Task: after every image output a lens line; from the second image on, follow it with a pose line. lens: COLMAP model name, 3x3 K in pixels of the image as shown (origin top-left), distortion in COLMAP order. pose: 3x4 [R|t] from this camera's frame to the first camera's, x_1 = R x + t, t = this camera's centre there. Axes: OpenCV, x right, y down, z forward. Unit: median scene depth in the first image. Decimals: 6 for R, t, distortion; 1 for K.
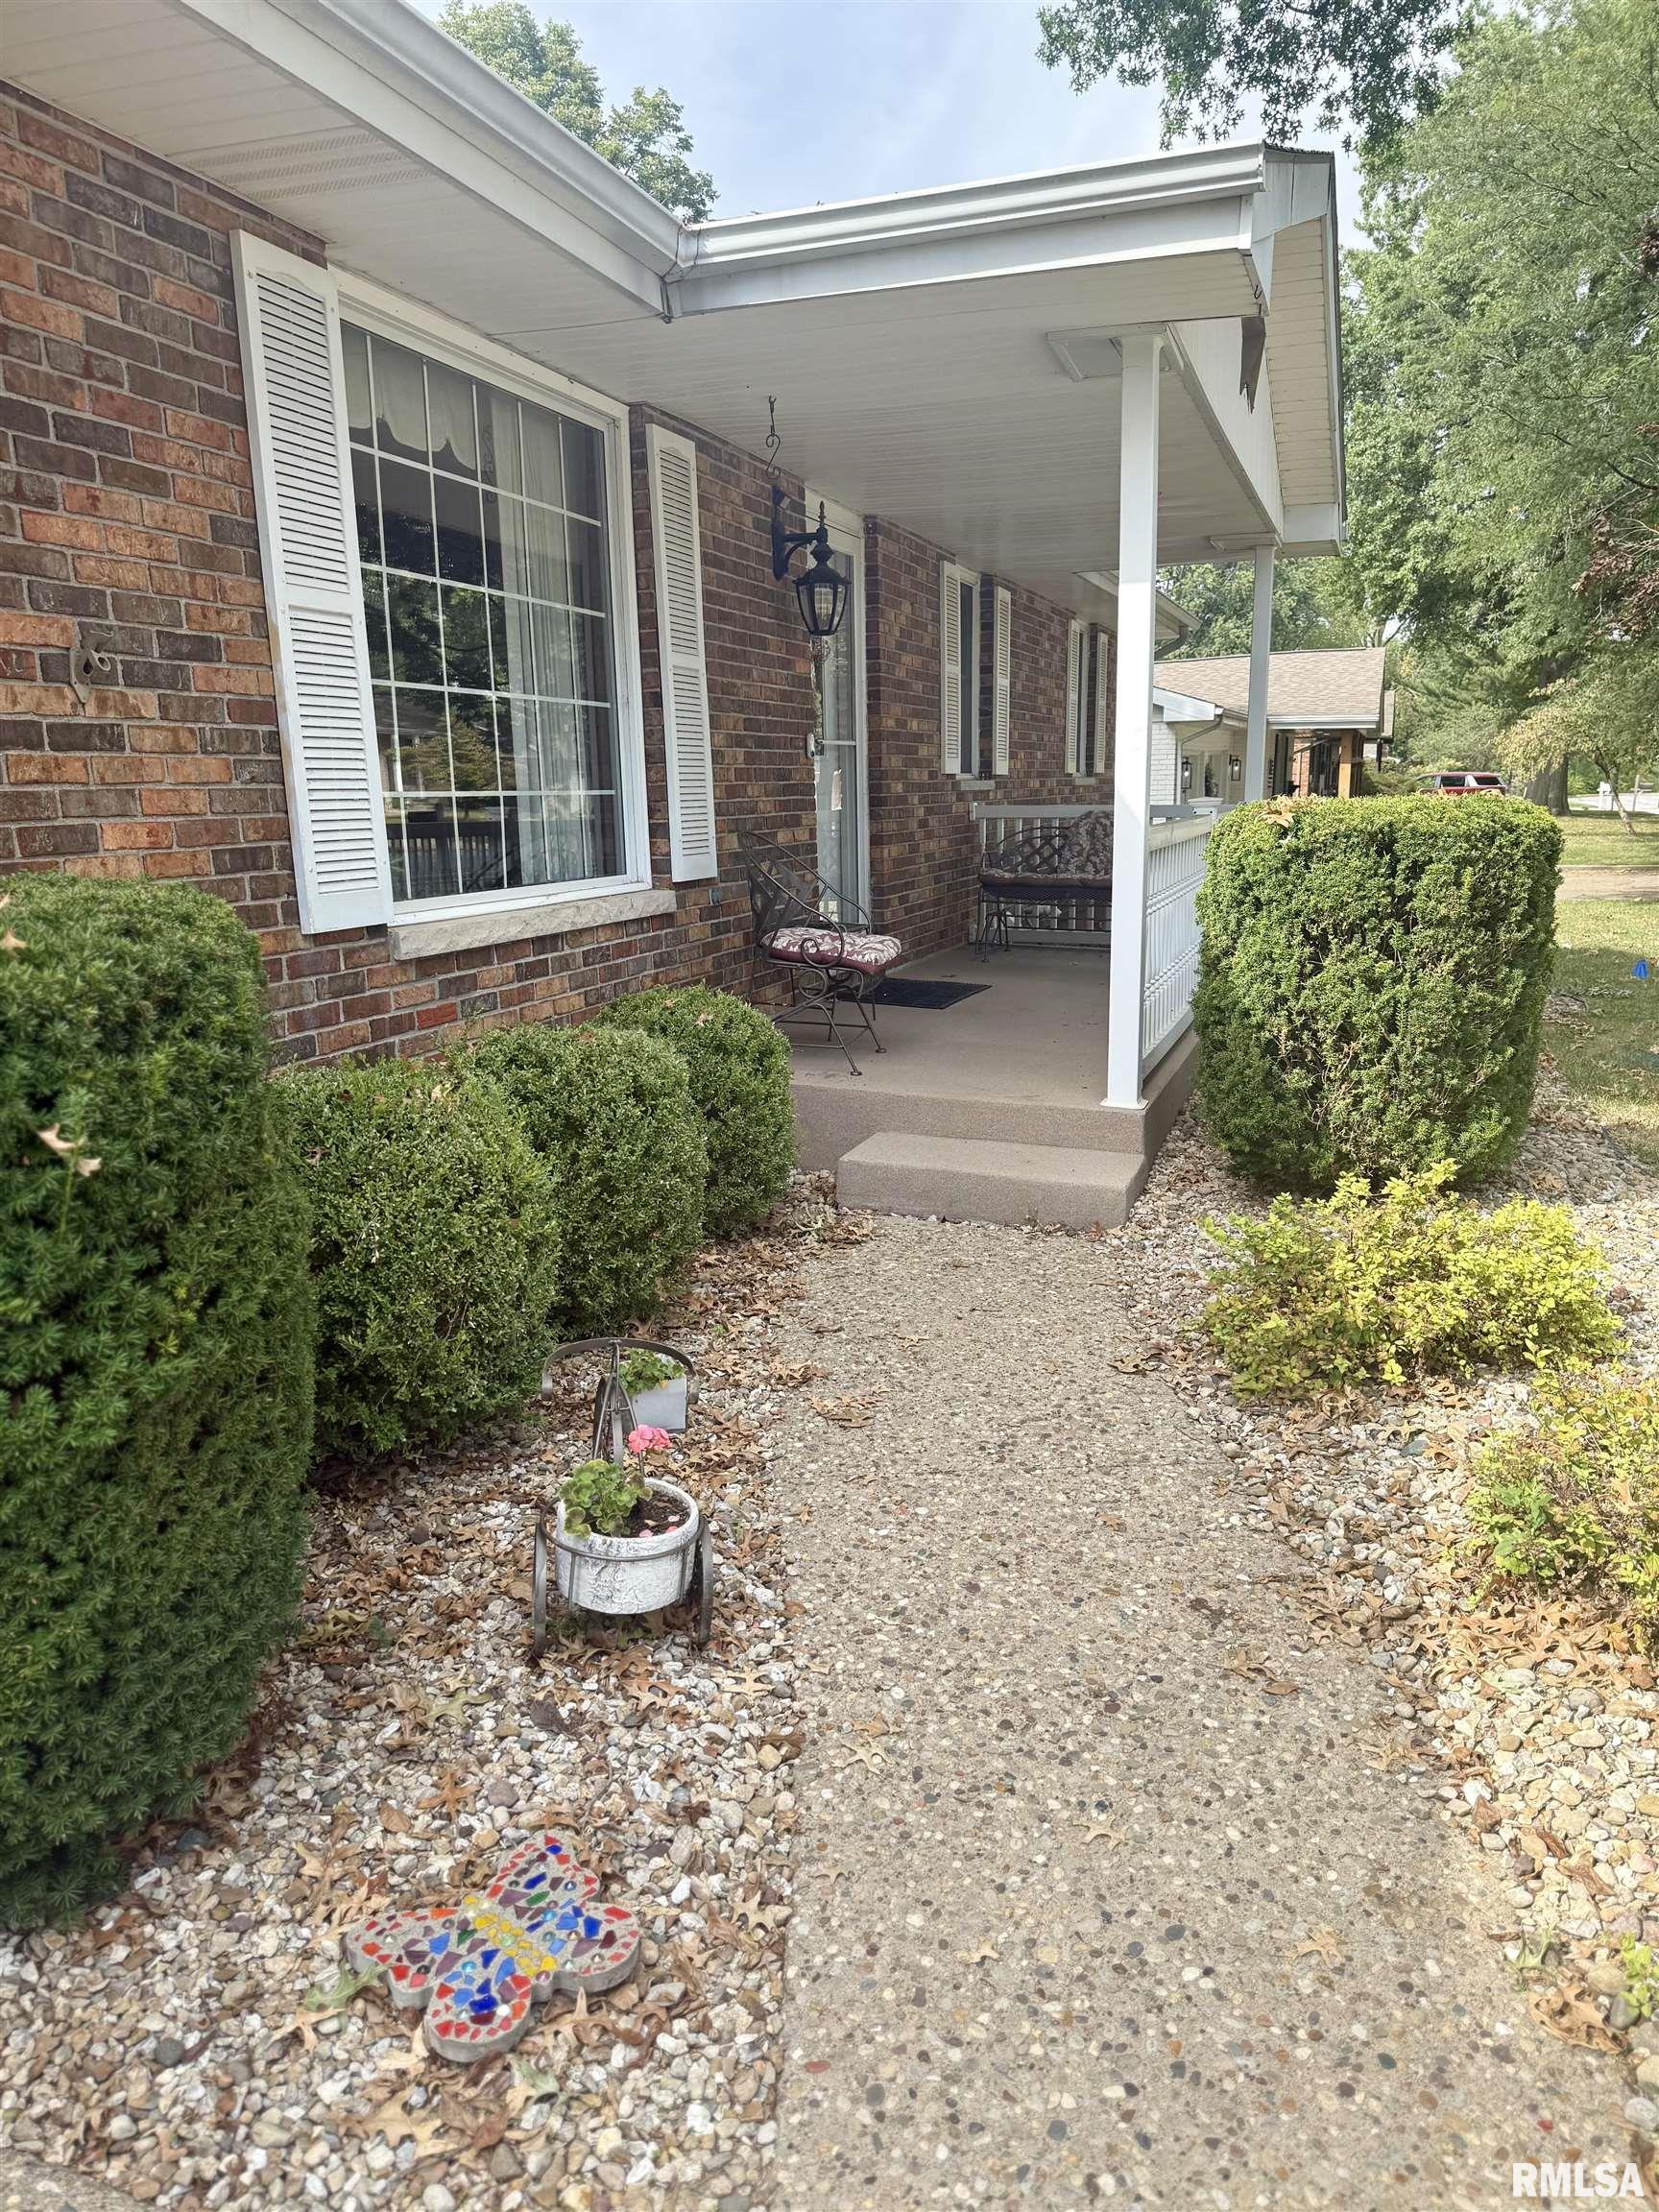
lens RADIAL K [[1556.7, 0, 826.5], [0, 1556.7, 1113.6], [0, 0, 1]] dist [0.024387, -0.026612]
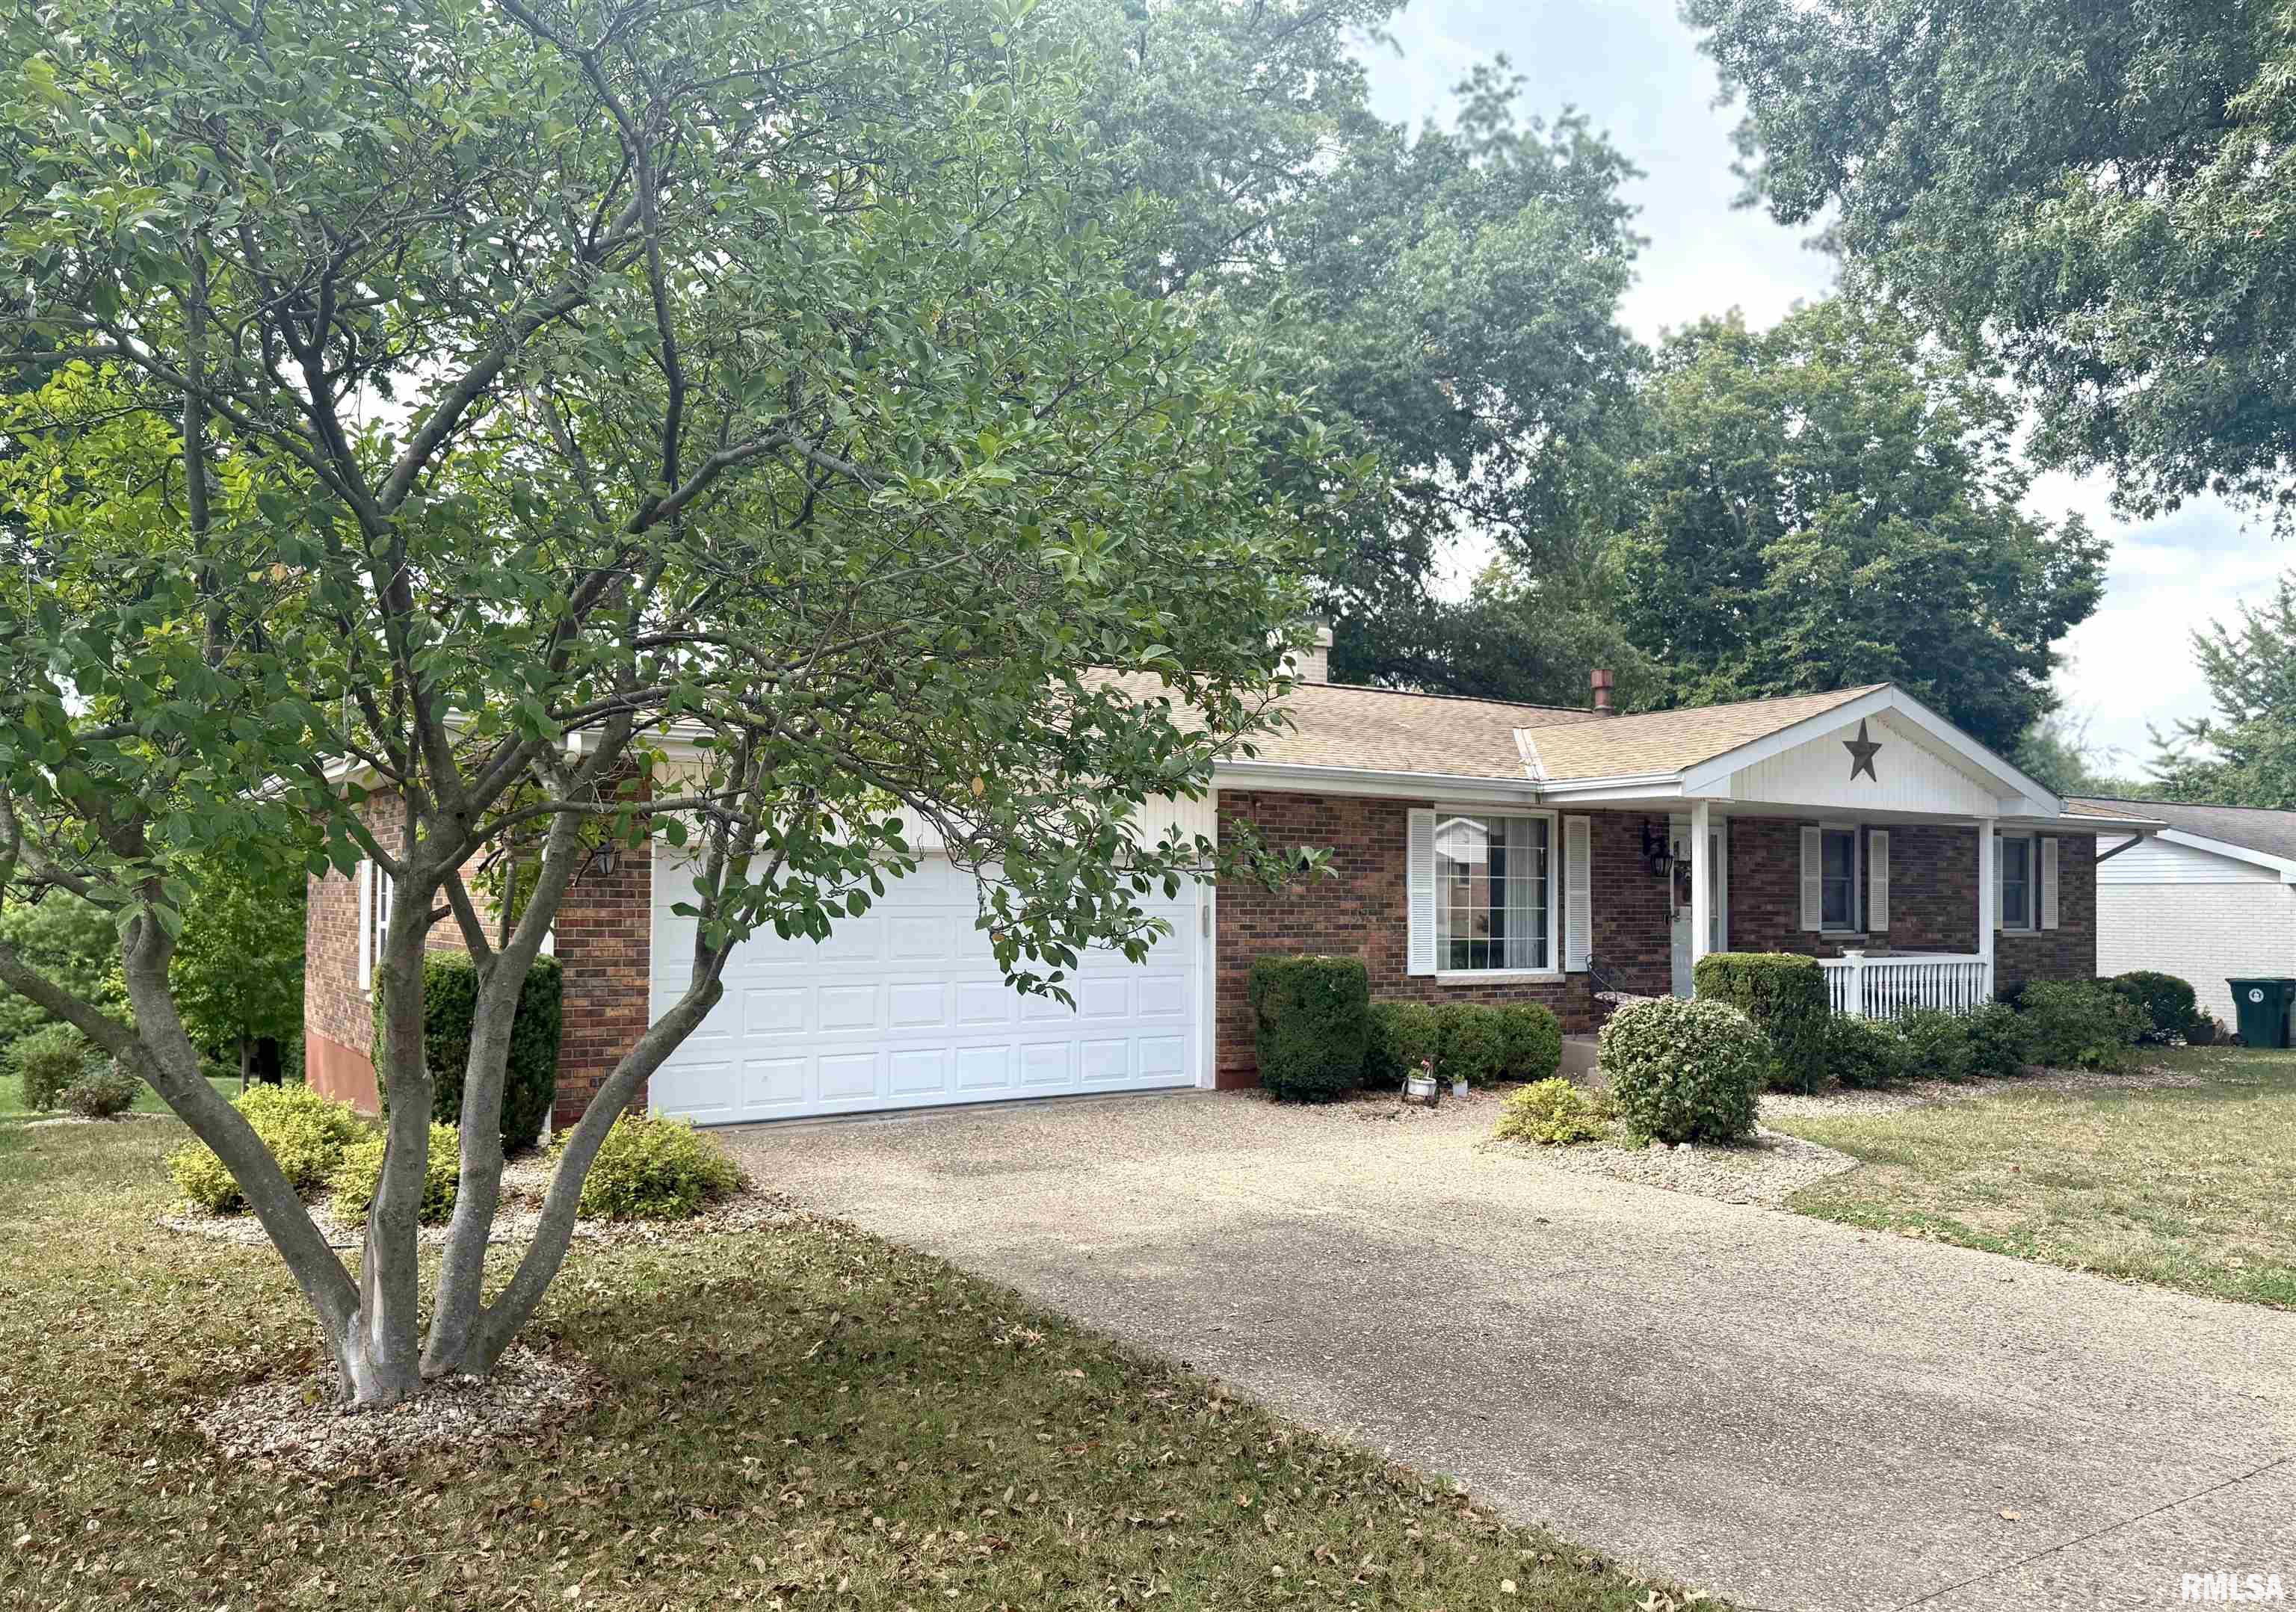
lens RADIAL K [[1627.7, 0, 1147.4], [0, 1627.7, 809.1], [0, 0, 1]] dist [0.010237, 0.000436]
pose [[0.795463, 0.006688, -0.605965, 1.510229], [-0.154619, 0.969083, -0.192277, 0.342343], [0.585945, 0.246643, 0.771904, -2.453179]]
